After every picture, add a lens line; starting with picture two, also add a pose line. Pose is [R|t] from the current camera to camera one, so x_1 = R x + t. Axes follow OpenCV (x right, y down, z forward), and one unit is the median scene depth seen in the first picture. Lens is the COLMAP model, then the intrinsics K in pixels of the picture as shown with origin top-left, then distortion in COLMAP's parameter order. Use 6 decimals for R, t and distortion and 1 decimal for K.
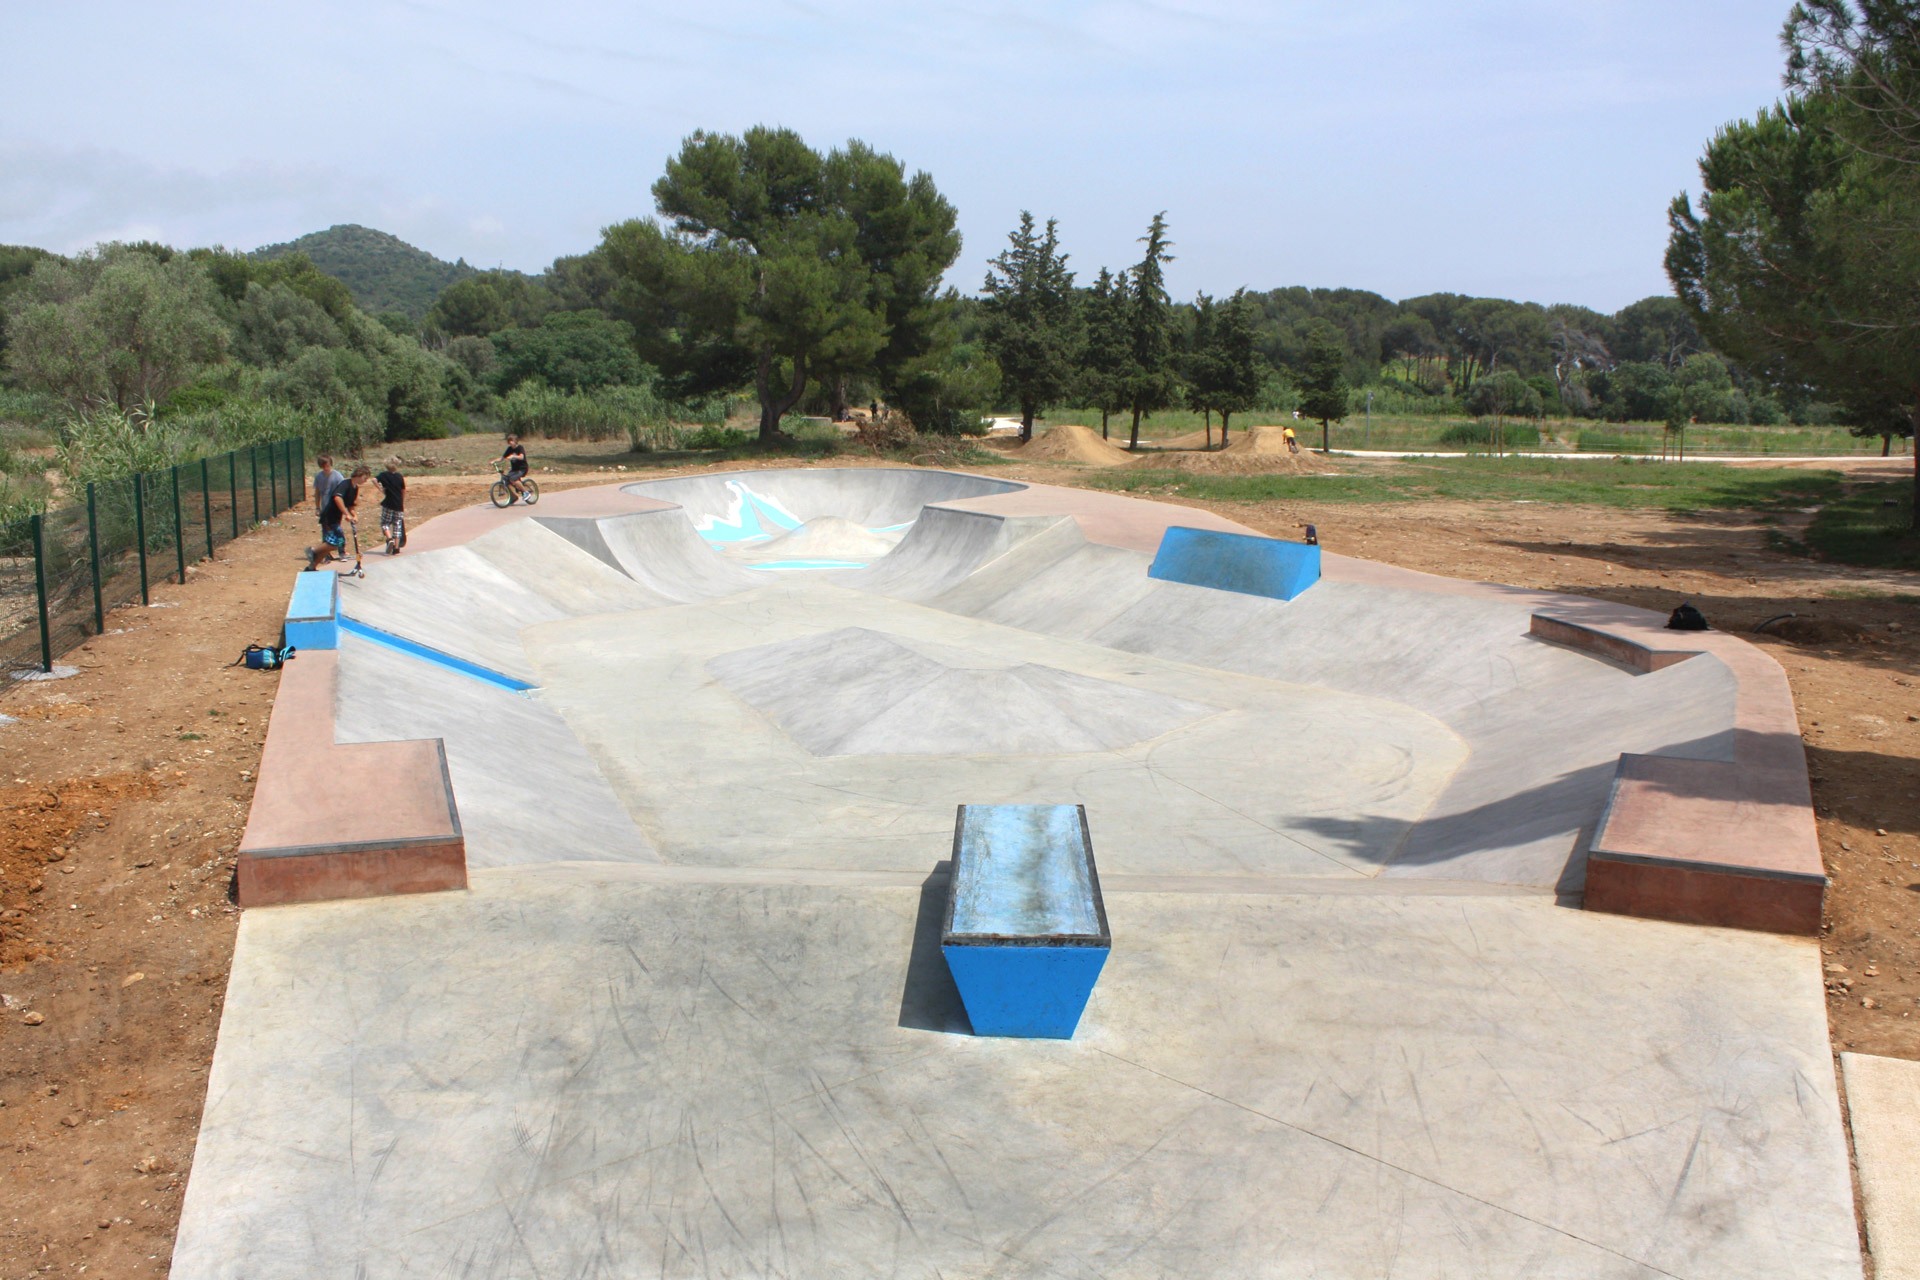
lens RADIAL K [[1636.2, 0, 954.3], [0, 1636.2, 706.9], [0, 0, 1]] dist [-0.175653, 0.149313]
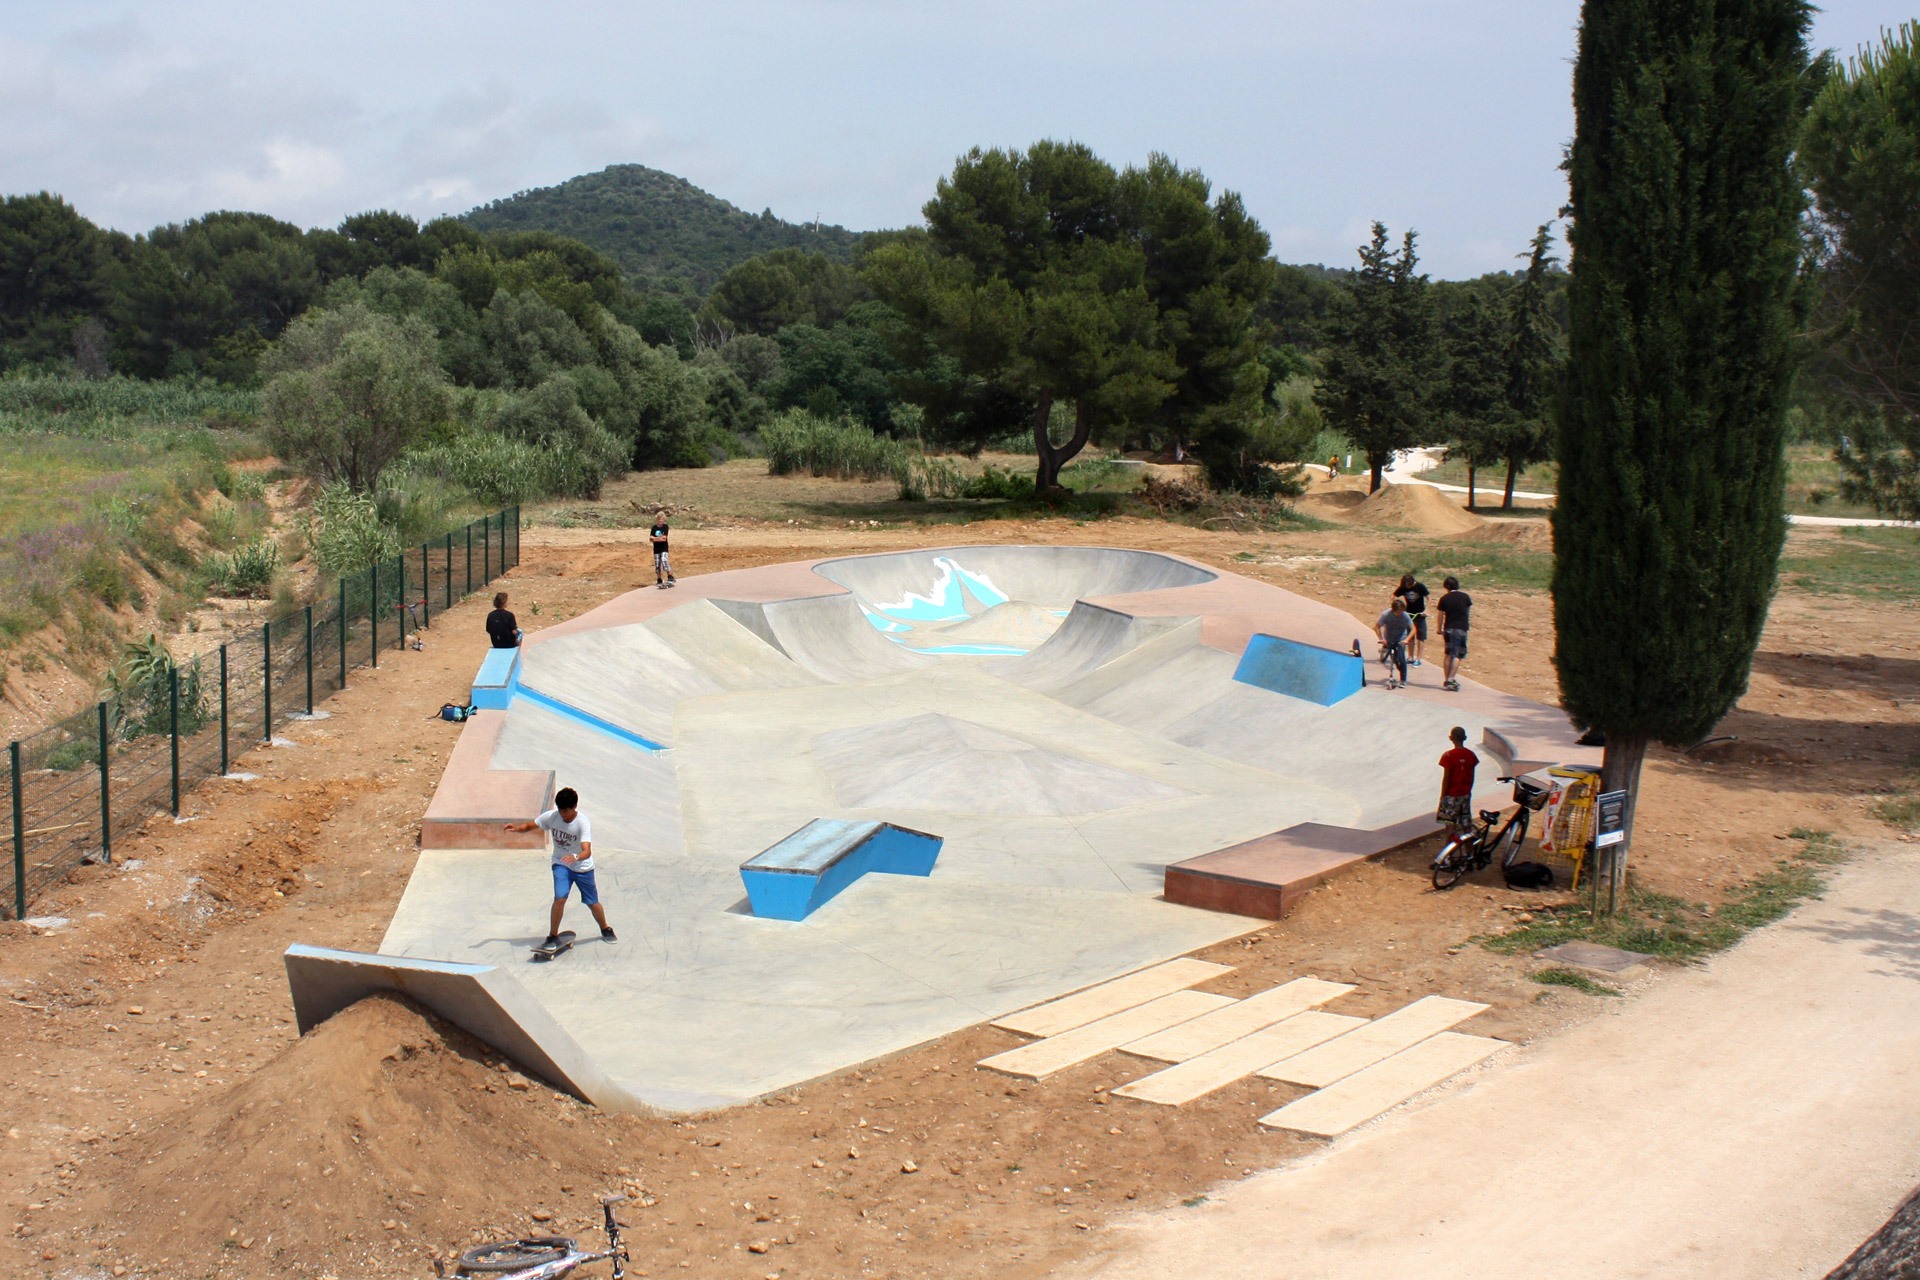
lens RADIAL K [[2672.7, 0, 960.0], [0, 2672.7, 640.0], [0, 0, 1]] dist [-0.151535, 0.012822]
pose [[0.969514, 0.040076, -0.241737, 0.196093], [-0.057583, 0.996170, -0.065797, 0.011684], [0.238174, 0.077711, 0.968108, -0.407791]]
